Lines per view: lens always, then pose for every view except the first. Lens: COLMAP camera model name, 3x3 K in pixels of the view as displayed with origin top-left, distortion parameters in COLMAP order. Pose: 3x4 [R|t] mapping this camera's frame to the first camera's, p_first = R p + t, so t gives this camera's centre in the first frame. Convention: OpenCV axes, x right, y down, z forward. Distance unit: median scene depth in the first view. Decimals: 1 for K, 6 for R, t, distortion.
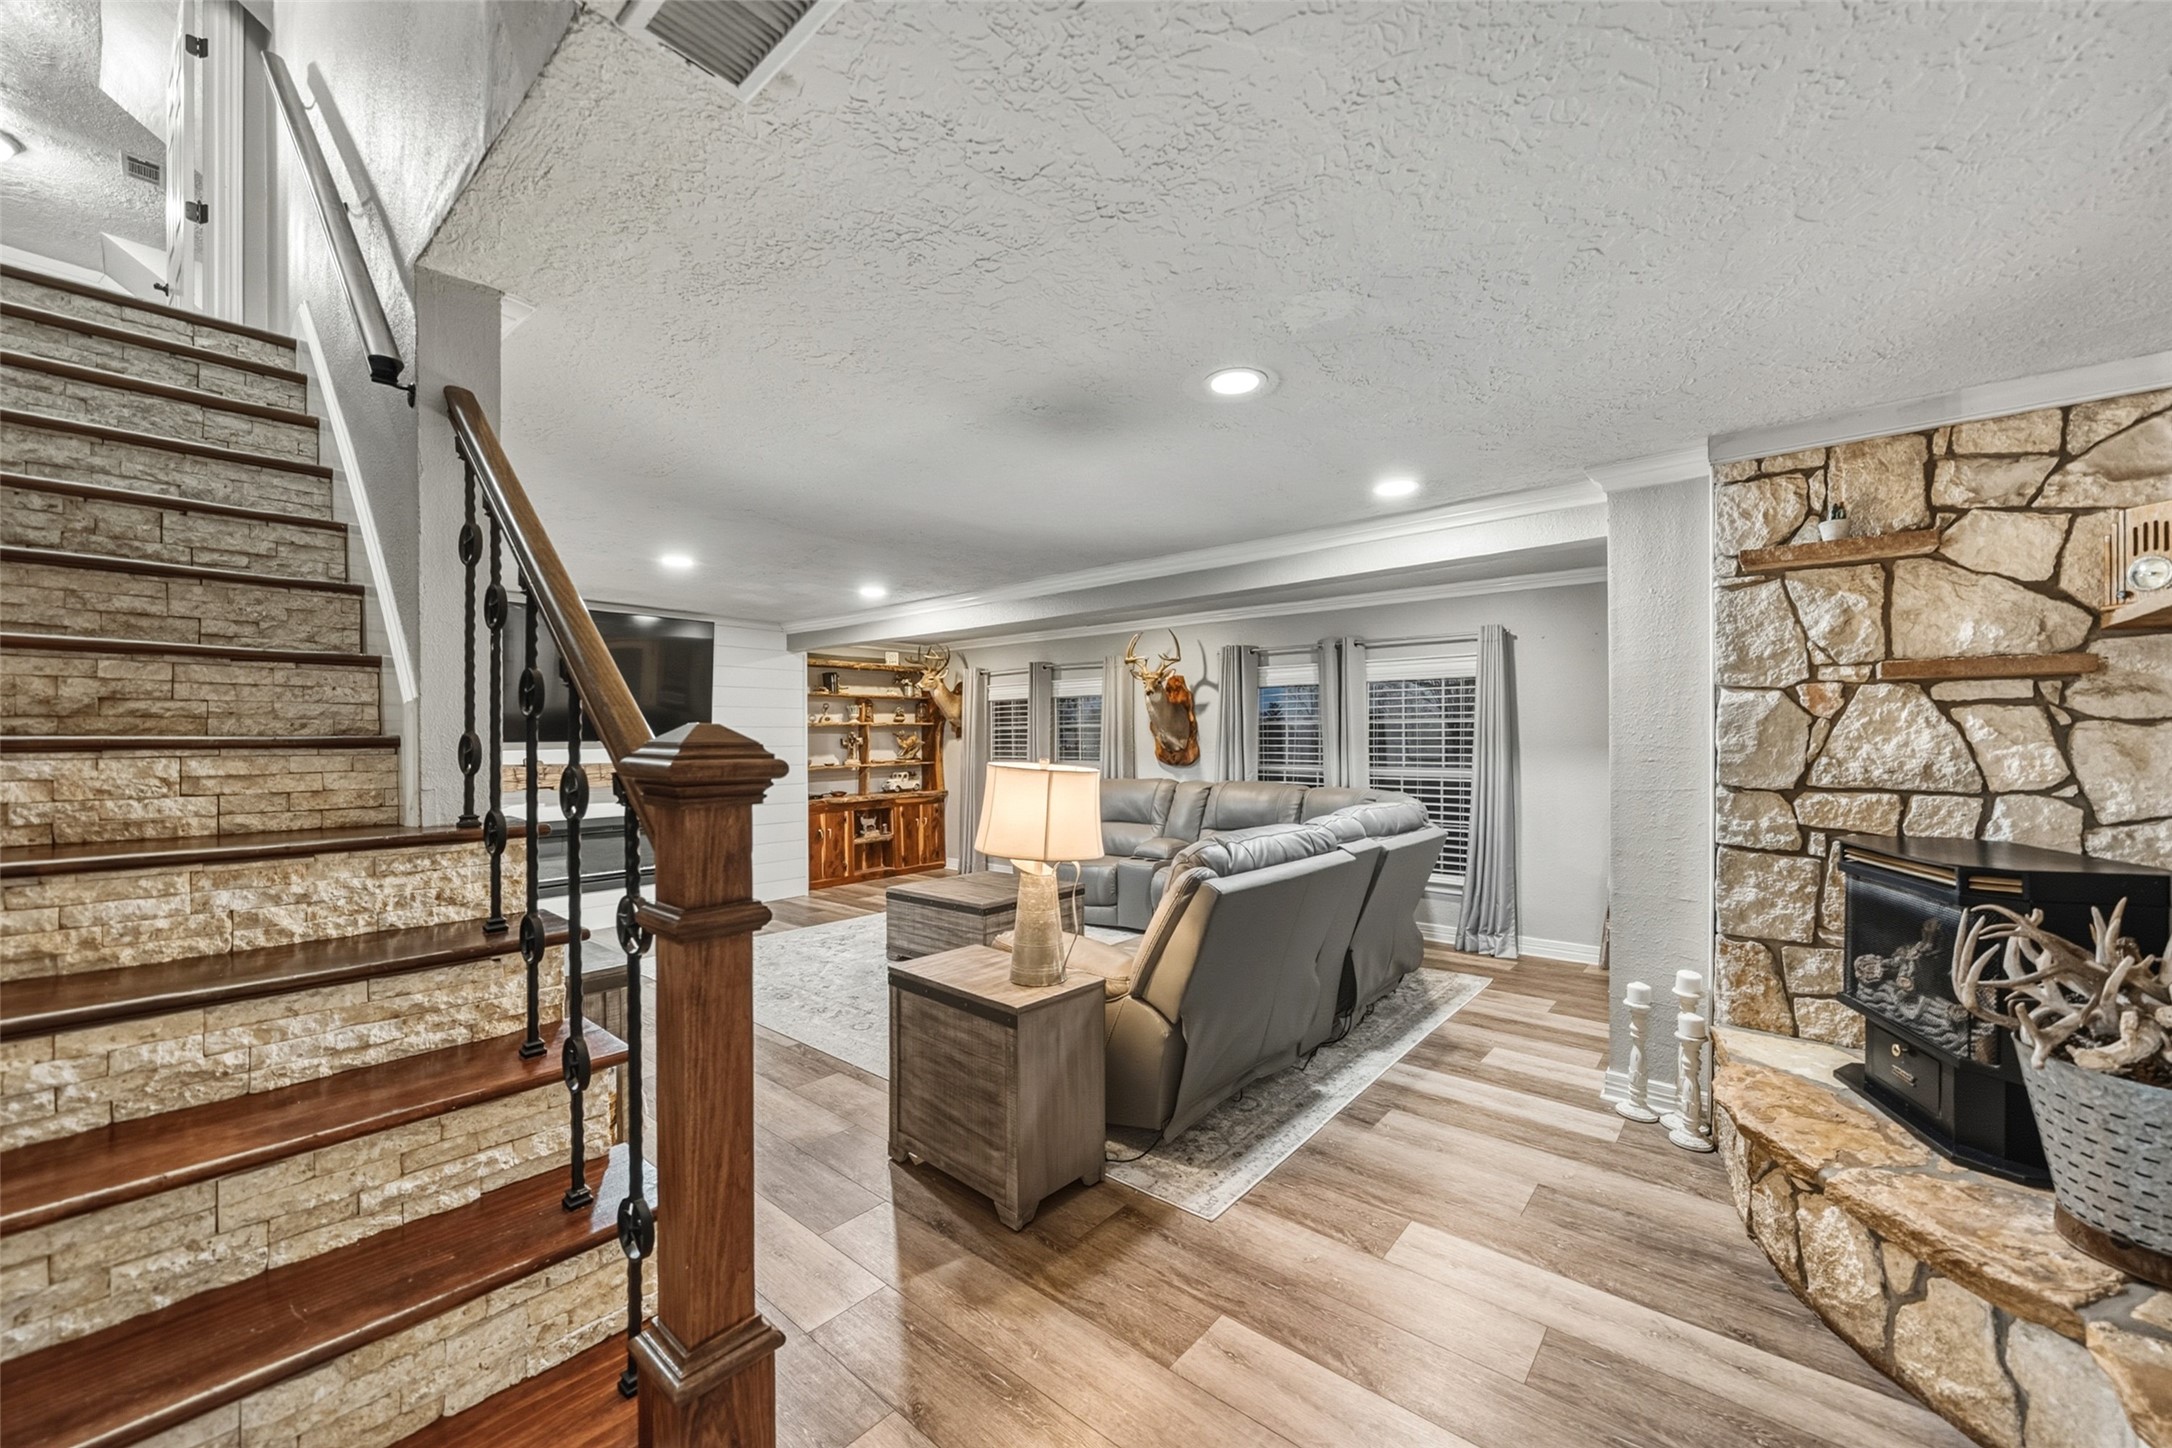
lens RADIAL K [[825.2, 0, 1089.5], [0, 825.2, 734.9], [0, 0, 1]] dist [0.001710, 0.000007]
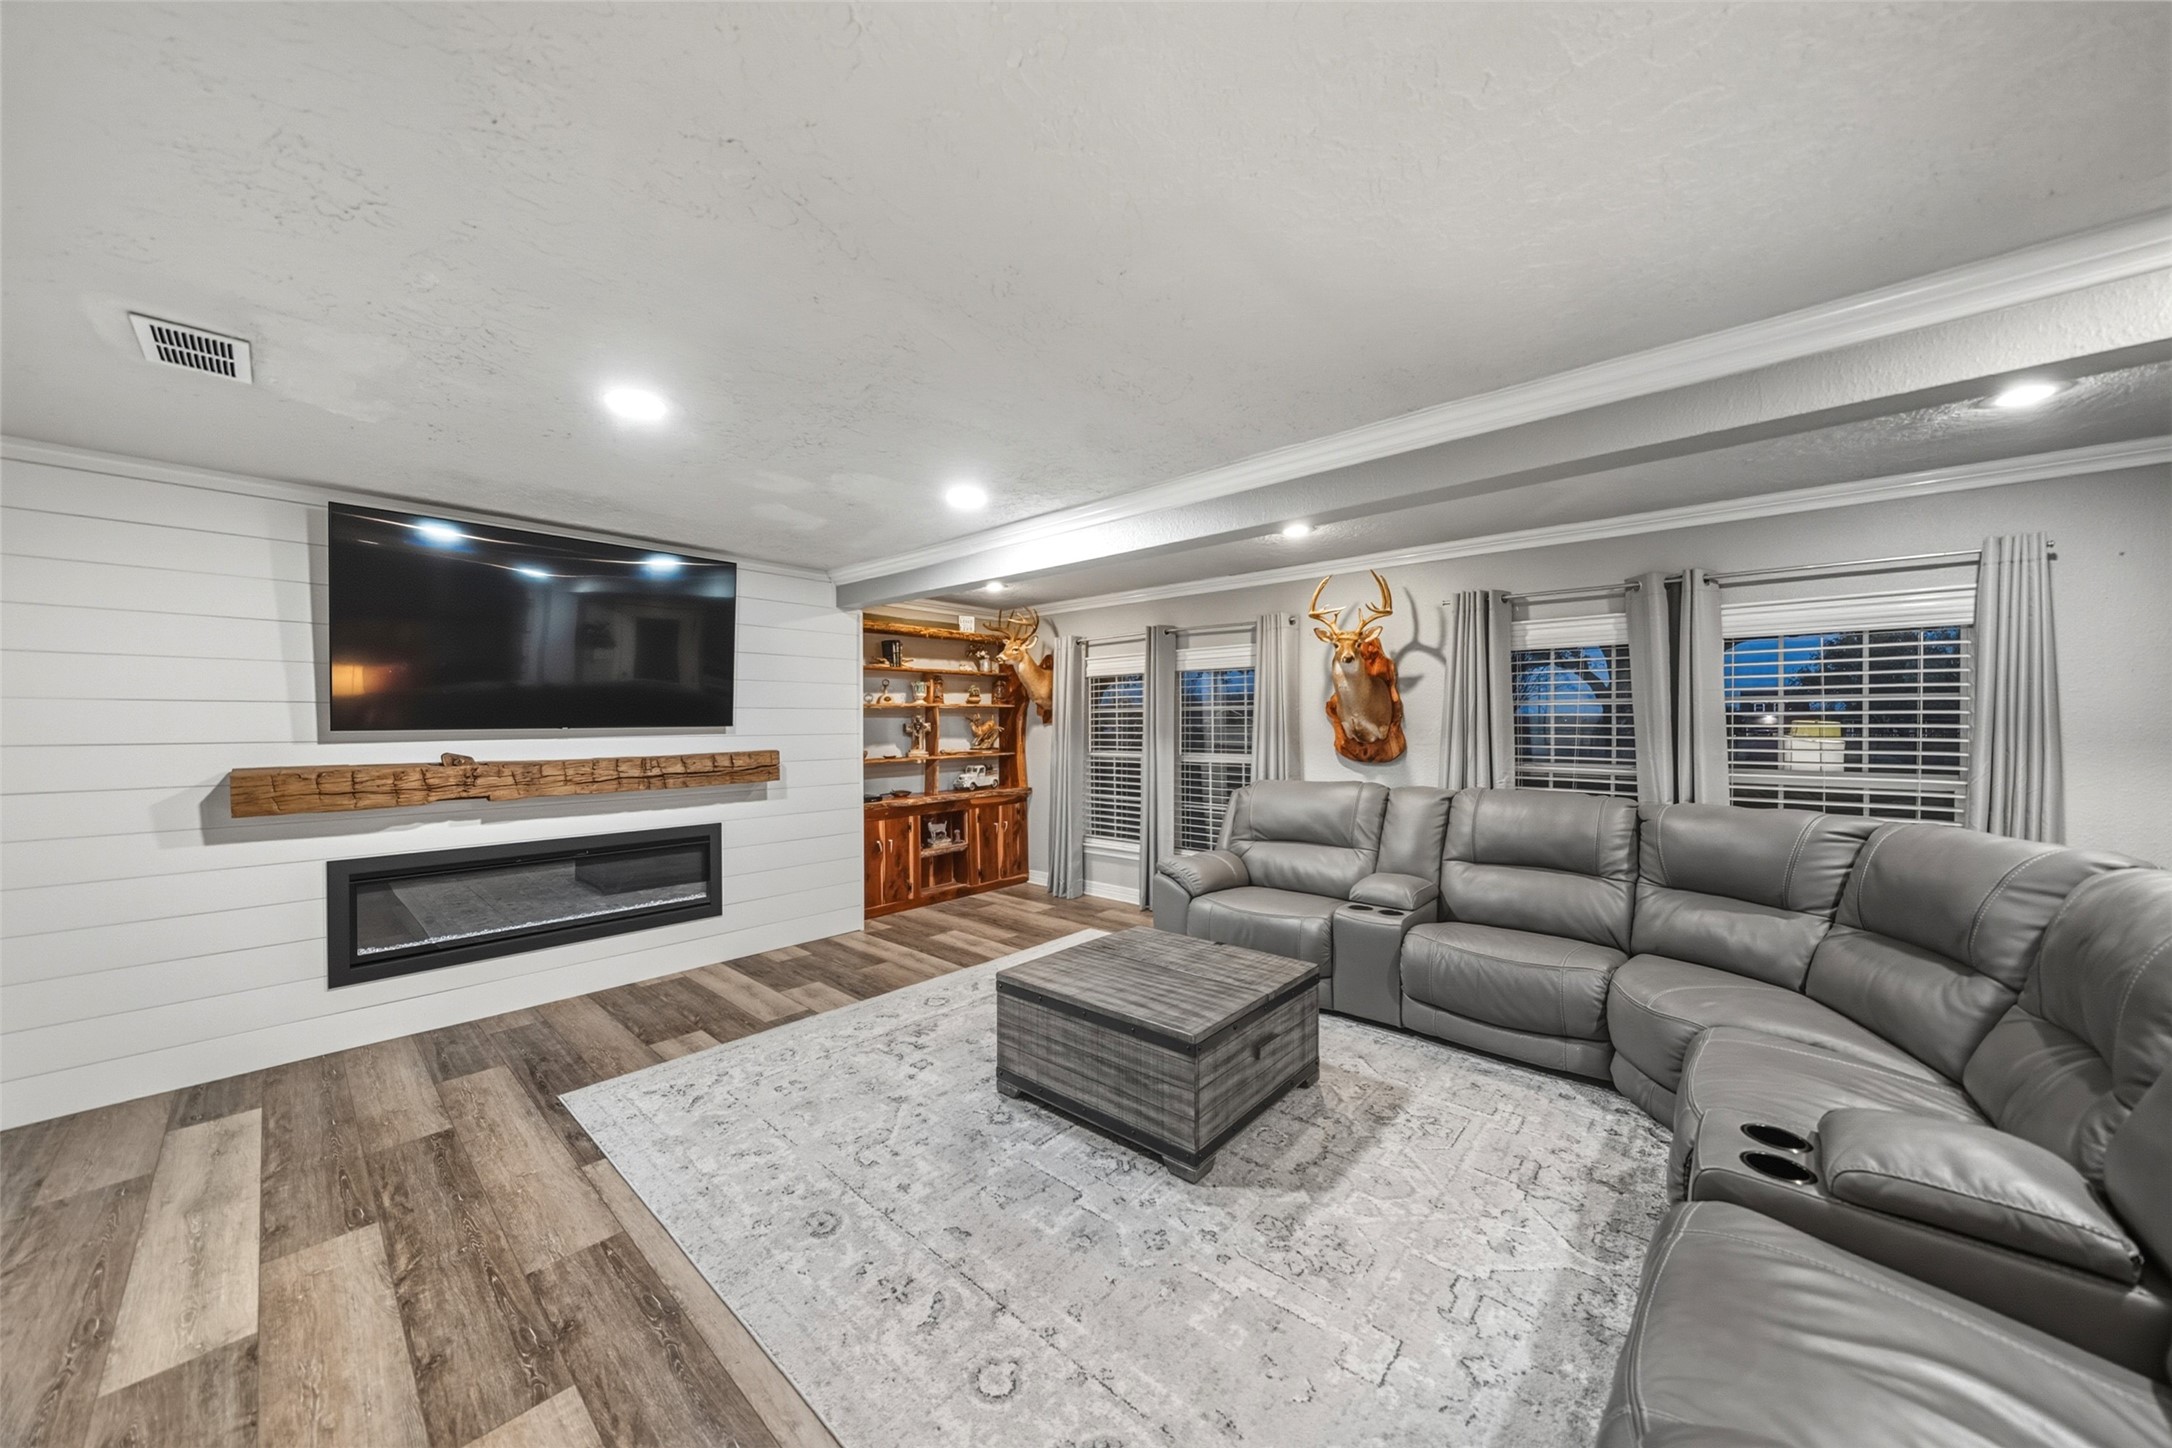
lens RADIAL K [[742.4, 0, 1083.5], [0, 742.4, 724.4], [0, 0, 1]] dist [-0.001421, 0.000000]
pose [[0.999408, 0.003009, -0.034276, -0.103572], [-0.002857, 0.999986, 0.004462, 0.001369], [0.034289, -0.004361, 0.999402, 0.290849]]
